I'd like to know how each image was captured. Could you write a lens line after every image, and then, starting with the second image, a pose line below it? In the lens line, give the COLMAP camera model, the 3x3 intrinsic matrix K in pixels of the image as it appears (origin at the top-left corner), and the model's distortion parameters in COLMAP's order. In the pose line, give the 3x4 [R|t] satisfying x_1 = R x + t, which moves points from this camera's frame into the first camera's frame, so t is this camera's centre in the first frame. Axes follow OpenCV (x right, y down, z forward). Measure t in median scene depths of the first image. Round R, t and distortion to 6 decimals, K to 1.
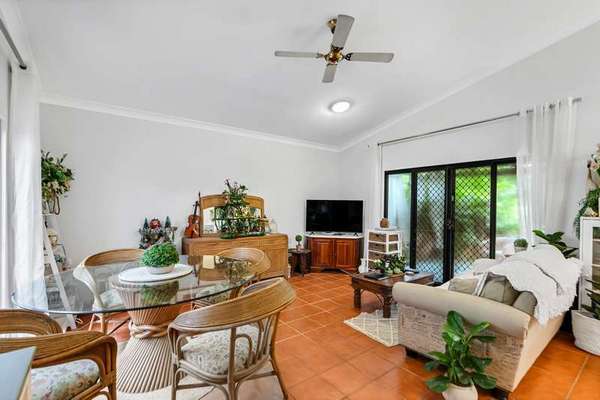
lens RADIAL K [[272.4, 0, 302.1], [0, 272.4, 203.0], [0, 0, 1]] dist [-0.001112, 0.000789]
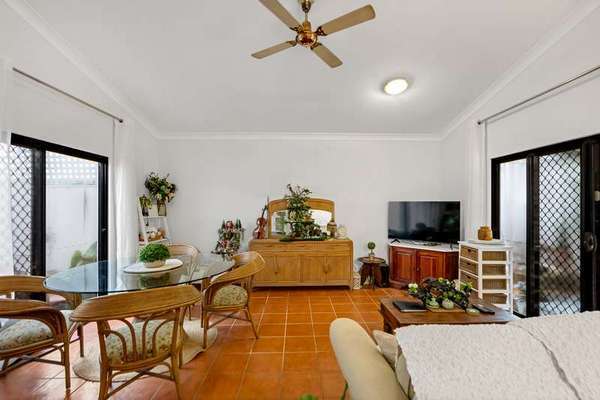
lens RADIAL K [[272.4, 0, 304.0], [0, 272.4, 198.7], [0, 0, 1]] dist [-0.001112, 0.000789]
pose [[0.821415, -0.024998, -0.569783, 0.345572], [0.013700, 0.999616, -0.024105, -0.004822], [0.570167, 0.011994, 0.821442, 0.172038]]
